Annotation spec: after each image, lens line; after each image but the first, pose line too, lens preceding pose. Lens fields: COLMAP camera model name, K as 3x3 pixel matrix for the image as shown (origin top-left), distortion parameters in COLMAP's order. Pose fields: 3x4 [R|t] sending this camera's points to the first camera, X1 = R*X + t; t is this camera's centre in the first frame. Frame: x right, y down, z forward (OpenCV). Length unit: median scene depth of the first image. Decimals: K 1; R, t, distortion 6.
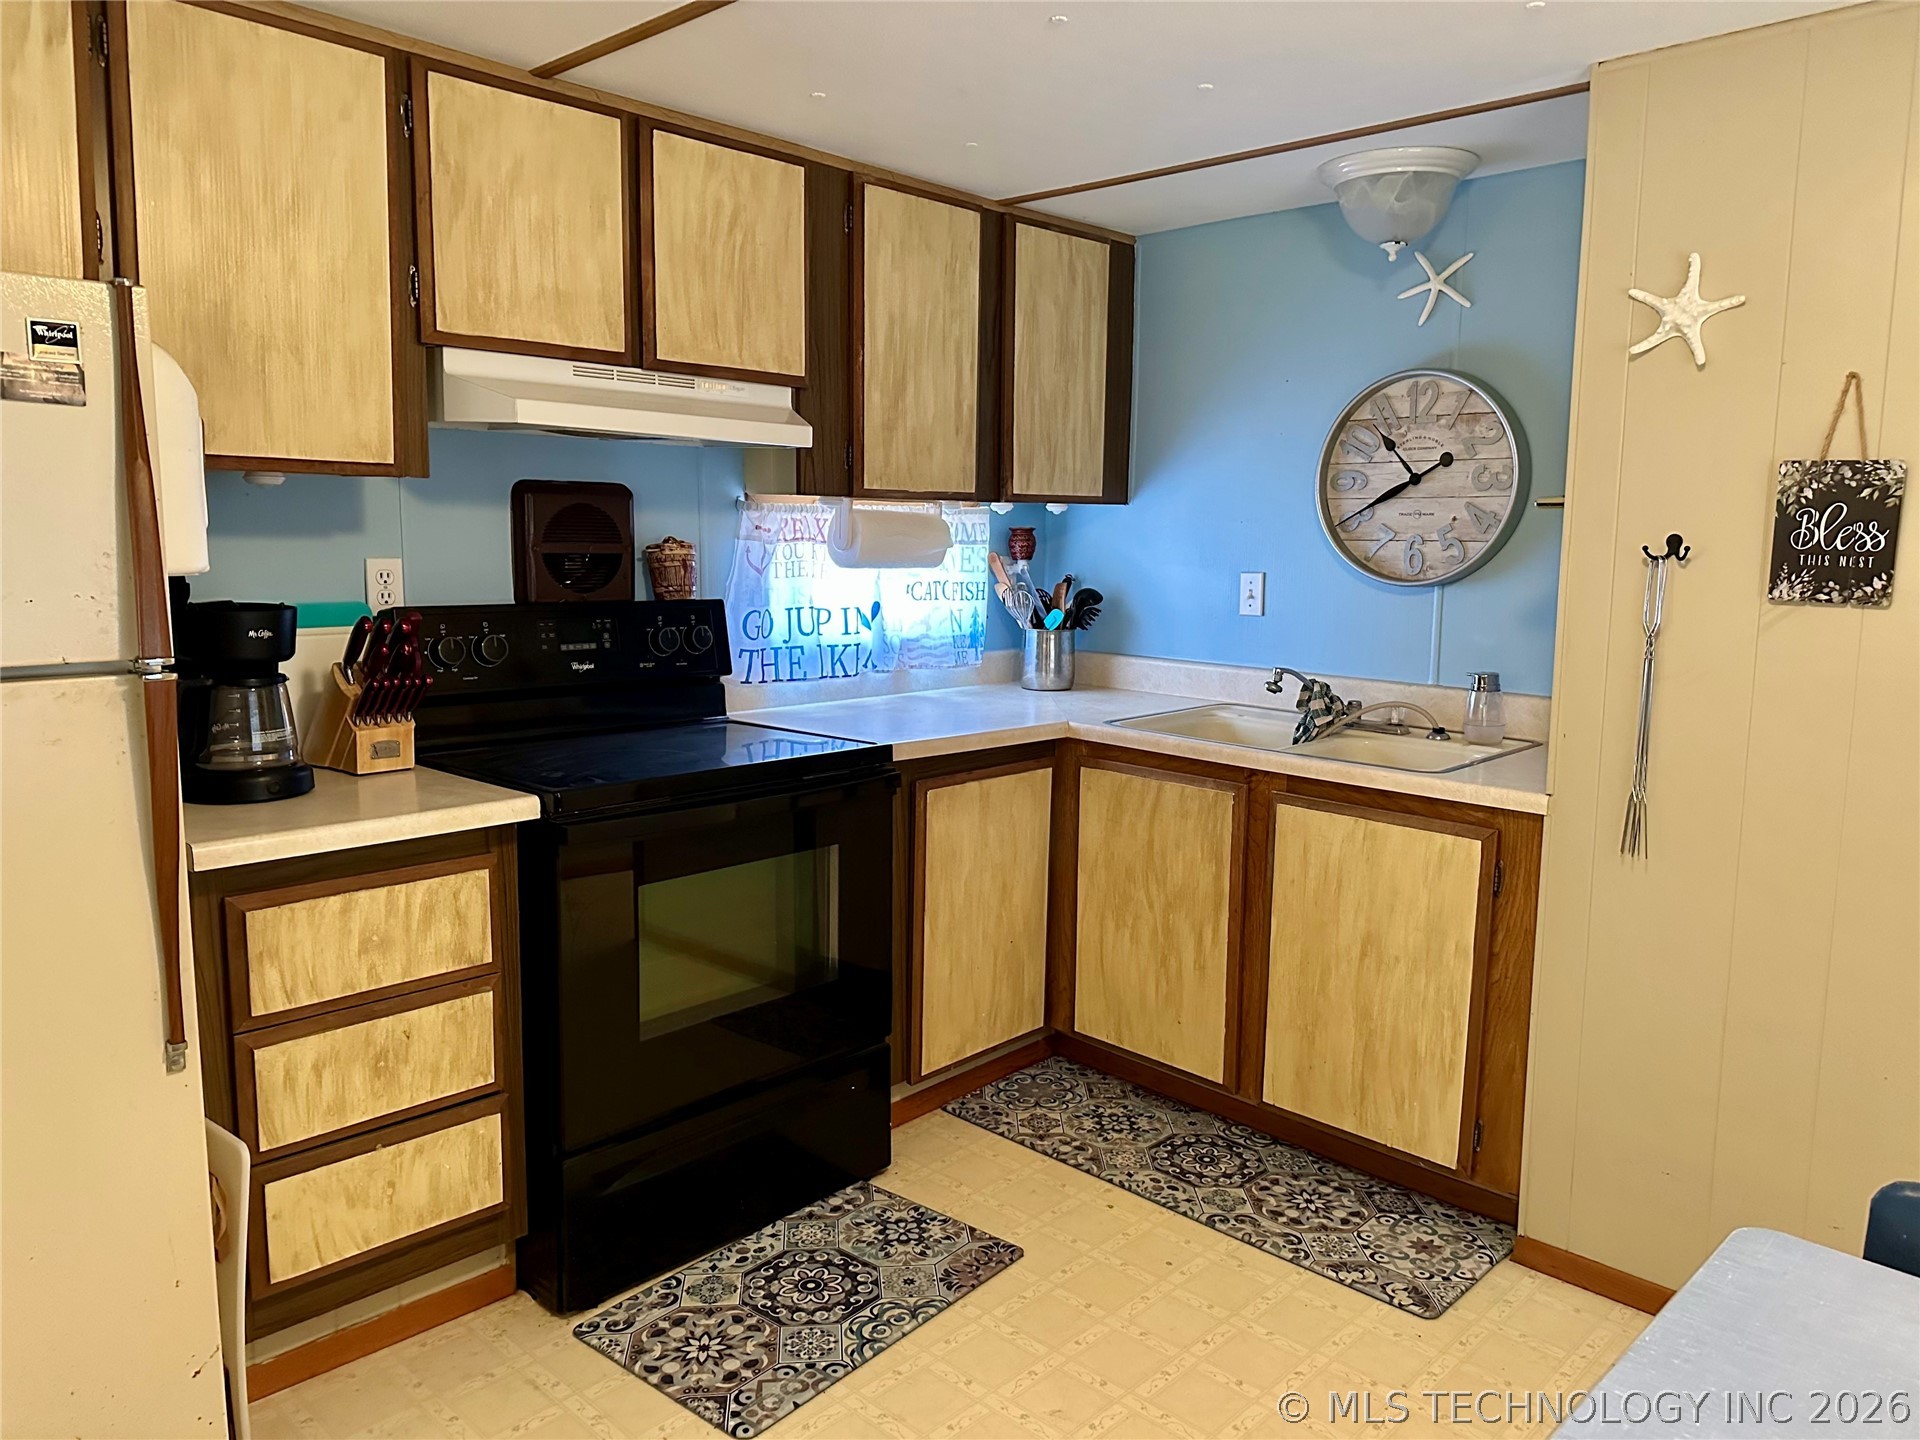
lens RADIAL K [[1298.8, 0, 998.9], [0, 1298.8, 713.3], [0, 0, 1]] dist [0.108460, -0.183287]
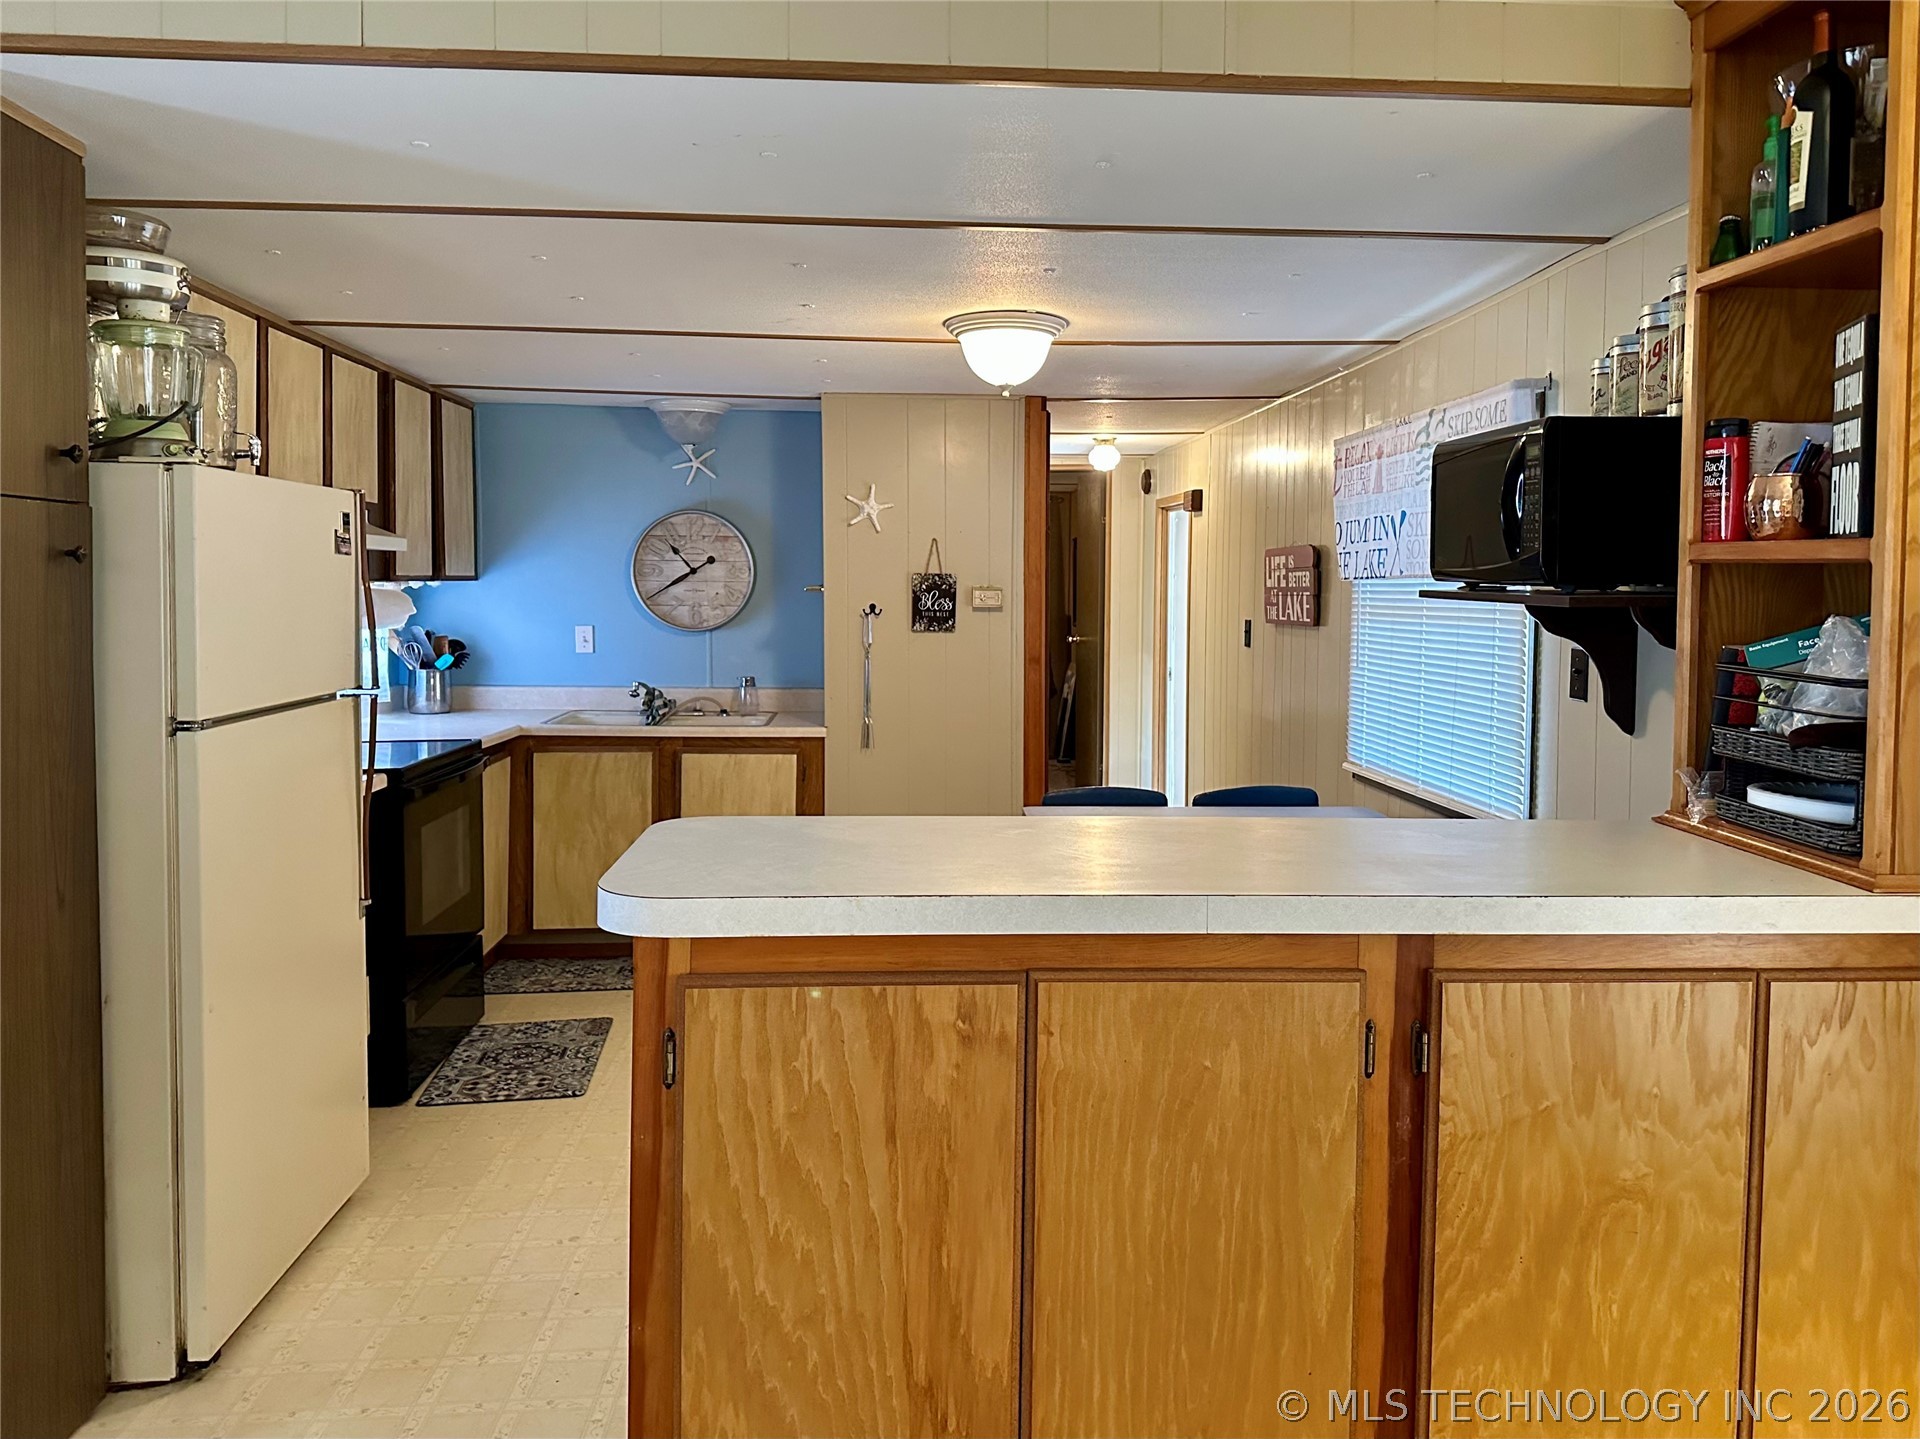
lens RADIAL K [[1356.0, 0, 965.0], [0, 1356.0, 647.6], [0, 0, 1]] dist [0.054715, 0.000564]
pose [[0.679007, -0.038402, 0.733127, -0.873594], [0.103111, 0.993721, -0.043447, 0.045434], [-0.726855, 0.105094, 0.678702, -0.551872]]
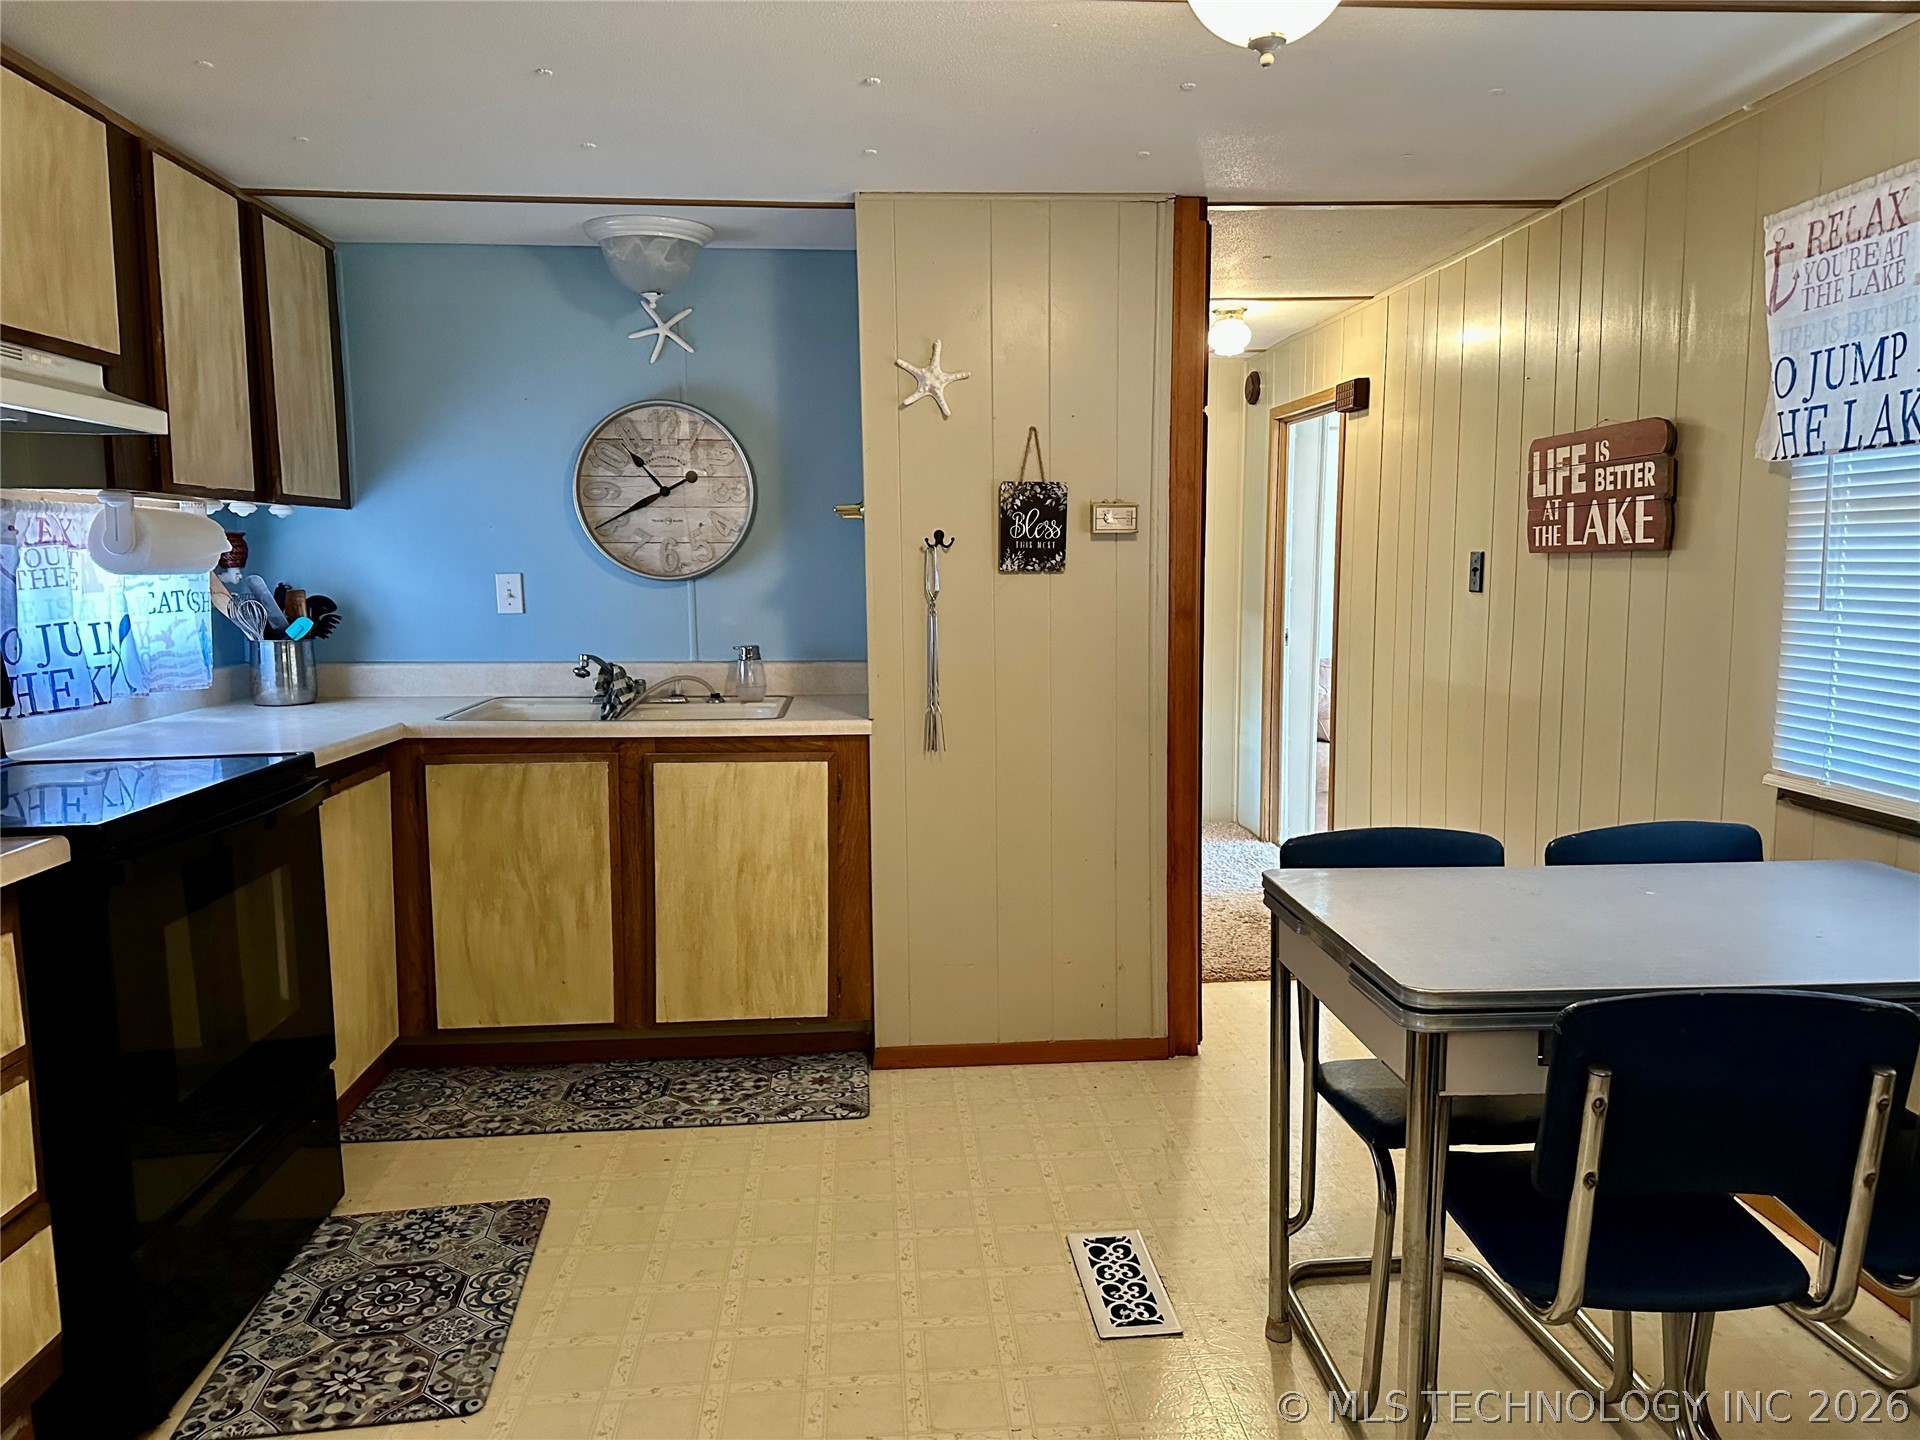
lens RADIAL K [[1296.5, 0, 960.0], [0, 1296.5, 720.0], [0, 0, 1]] dist [0.043886, -0.075598]
pose [[0.670021, -0.104091, 0.735008, -0.449308], [0.116610, 0.992586, 0.034269, 0.022663], [-0.733126, 0.062748, 0.677192, 0.010892]]
